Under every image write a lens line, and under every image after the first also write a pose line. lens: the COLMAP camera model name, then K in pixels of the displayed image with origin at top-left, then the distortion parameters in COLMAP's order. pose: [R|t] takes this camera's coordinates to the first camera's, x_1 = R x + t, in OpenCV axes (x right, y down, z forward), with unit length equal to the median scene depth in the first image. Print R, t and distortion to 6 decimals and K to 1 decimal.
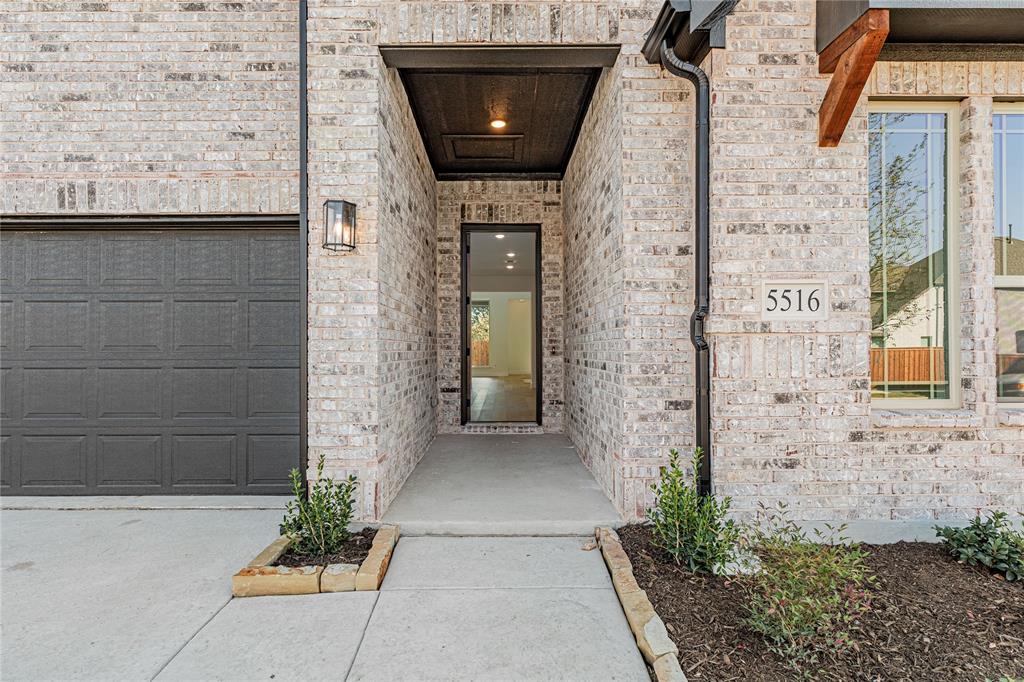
lens RADIAL K [[518.1, 0, 513.0], [0, 518.1, 332.1], [0, 0, 1]] dist [-0.005470, 0.000093]
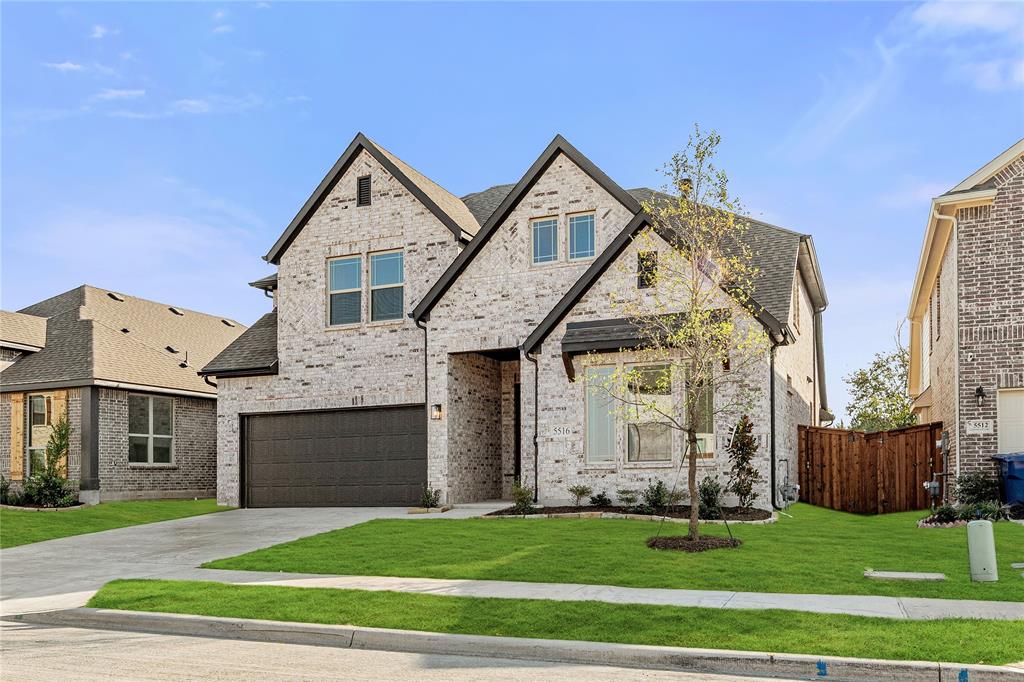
lens RADIAL K [[580.1, 0, 509.5], [0, 580.1, 342.5], [0, 0, 1]] dist [-0.000959, -0.005463]
pose [[0.952846, -0.080504, -0.292582, 1.006886], [0.029291, 0.984066, -0.175375, 0.016547], [0.302038, 0.158535, 0.940021, -1.964666]]
